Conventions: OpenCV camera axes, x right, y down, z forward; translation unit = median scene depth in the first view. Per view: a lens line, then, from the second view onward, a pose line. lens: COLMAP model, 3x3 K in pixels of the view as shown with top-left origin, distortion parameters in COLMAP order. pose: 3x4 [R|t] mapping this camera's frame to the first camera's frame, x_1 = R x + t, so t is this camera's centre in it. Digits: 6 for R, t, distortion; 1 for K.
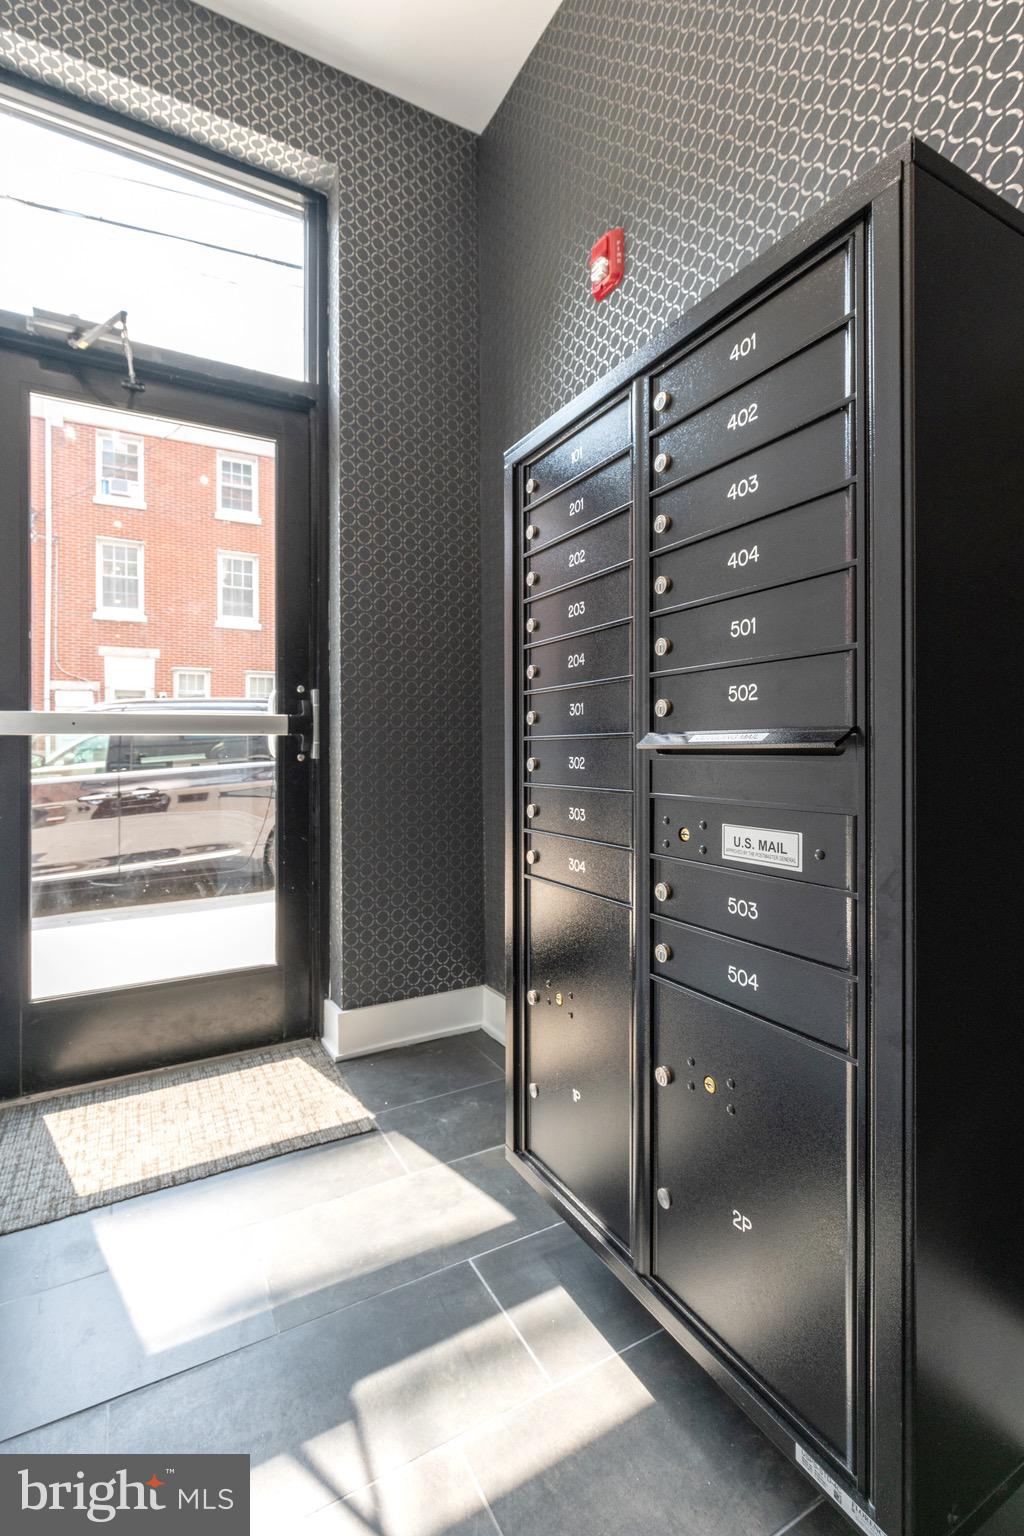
lens RADIAL K [[685.6, 0, 497.8], [0, 685.6, 753.4], [0, 0, 1]] dist [0.006262, -0.000118]
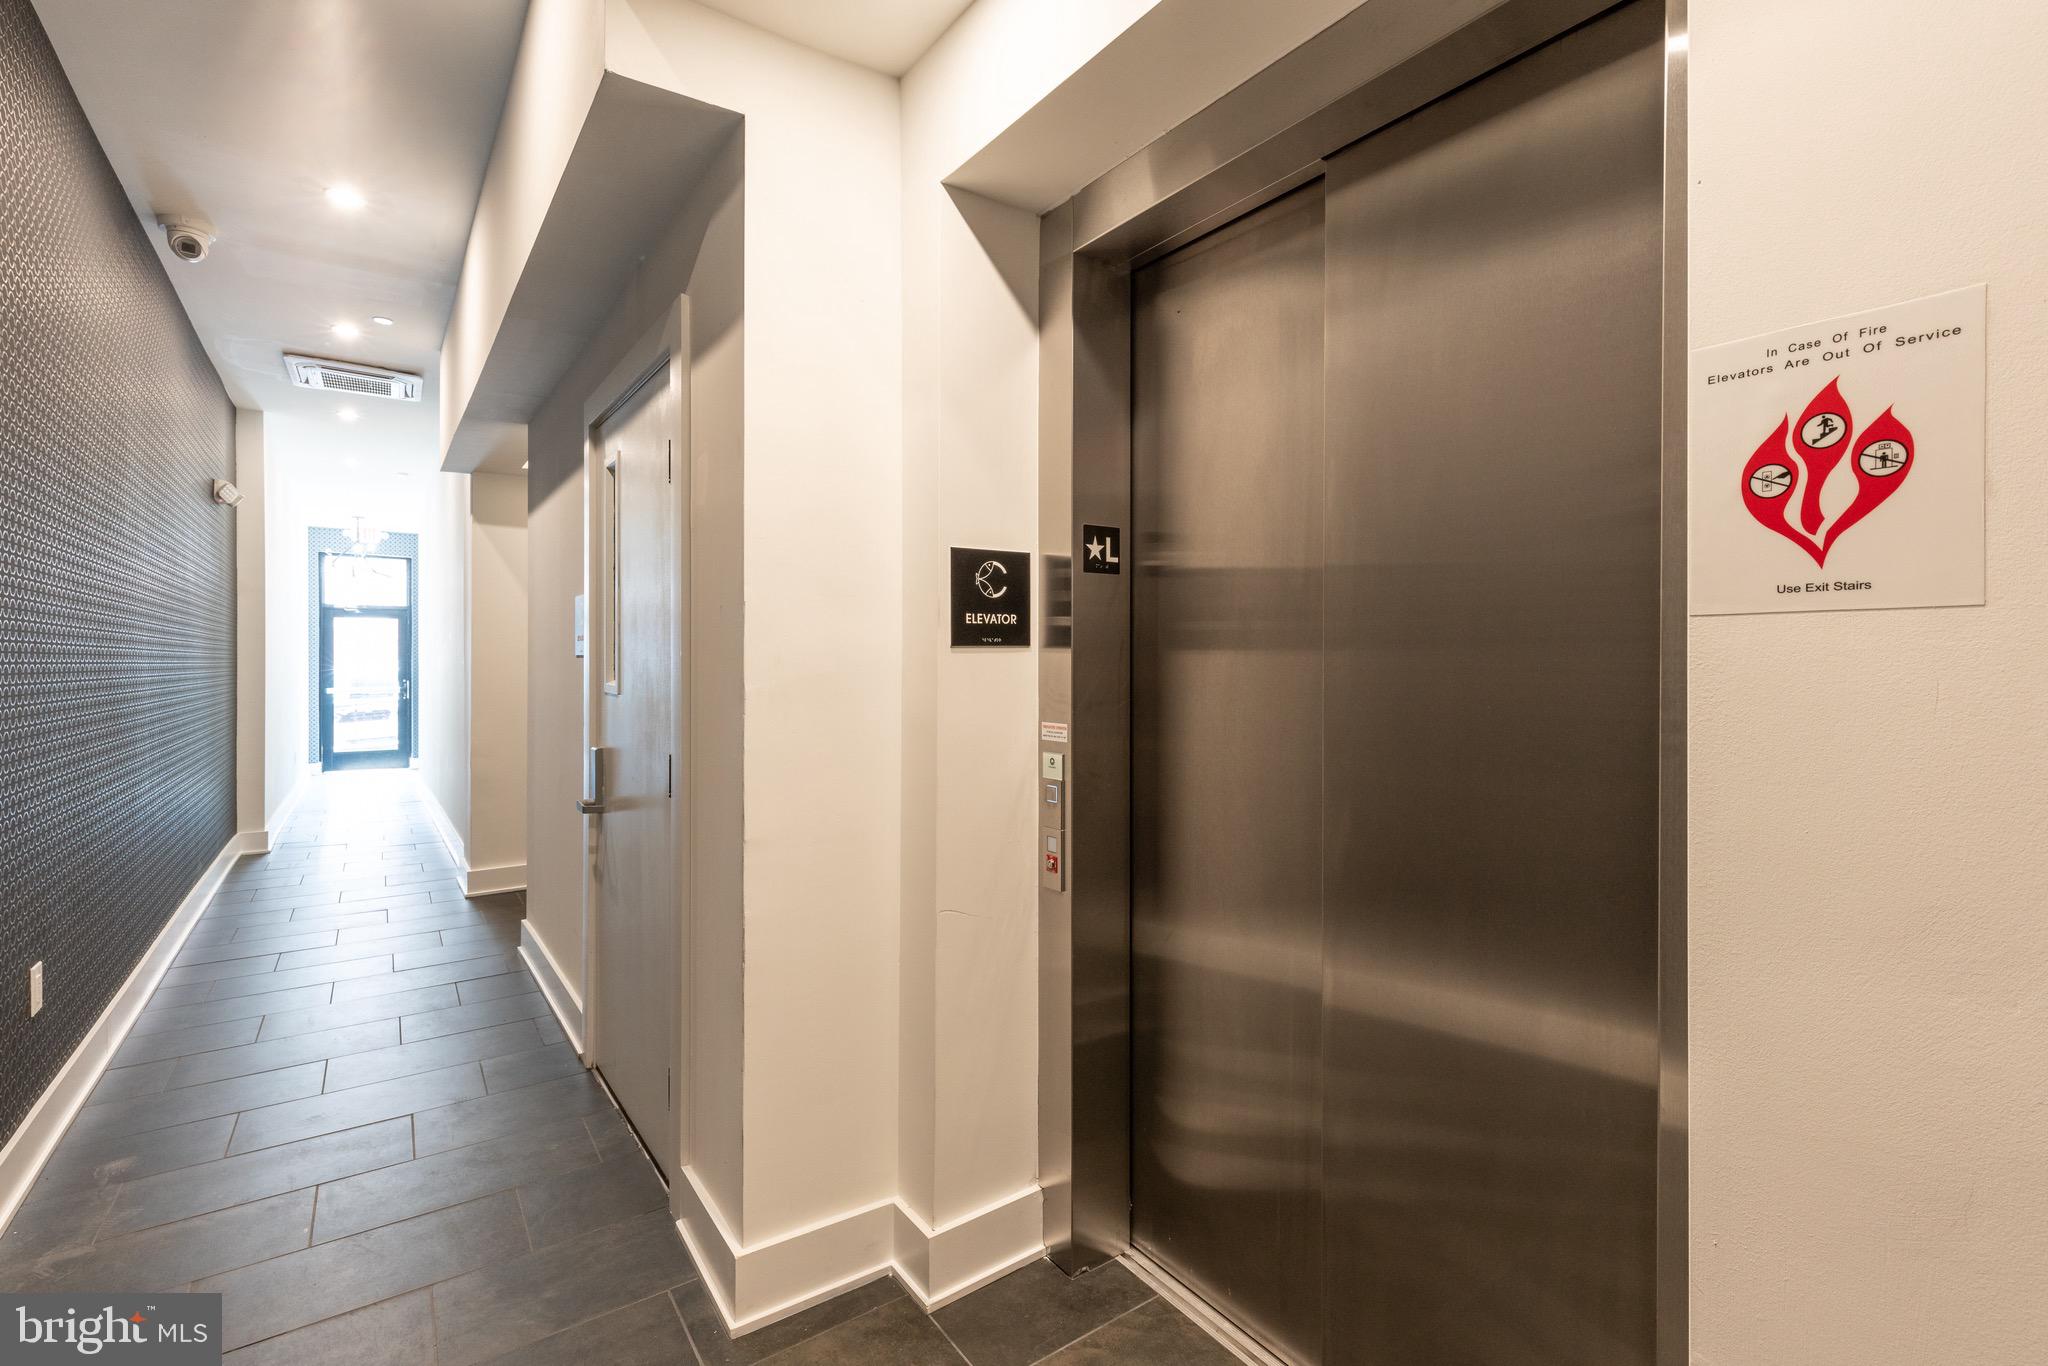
lens RADIAL K [[914.2, 0, 1036.6], [0, 914.2, 684.6], [0, 0, 1]] dist [0.006262, -0.000118]
pose [[0.990288, 0.010367, 0.138646, 2.833398], [-0.012853, 0.999772, 0.017045, -0.227430], [-0.138437, -0.018661, 0.990195, -5.196102]]
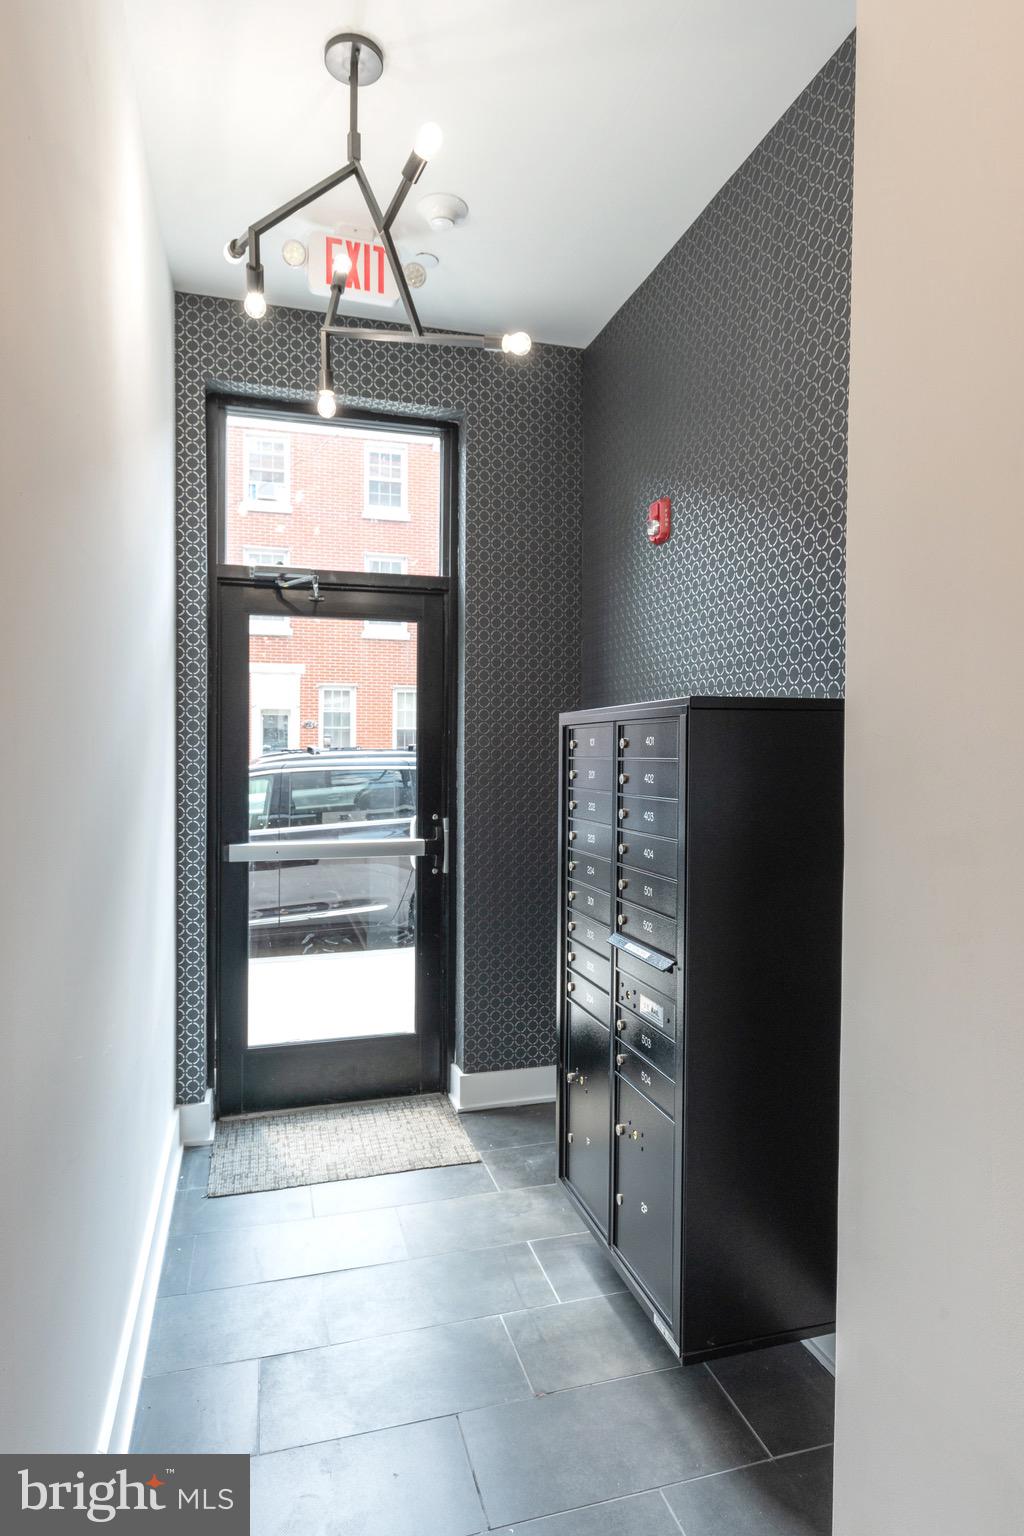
lens RADIAL K [[873.5, 0, 507.8], [0, 873.5, 773.7], [0, 0, 1]] dist [0.007184, 0.003912]
pose [[0.975801, 0.014640, -0.218169, 0.207834], [-0.009579, 0.999660, 0.024238, -0.231948], [0.218450, -0.021562, 0.975610, -0.577841]]
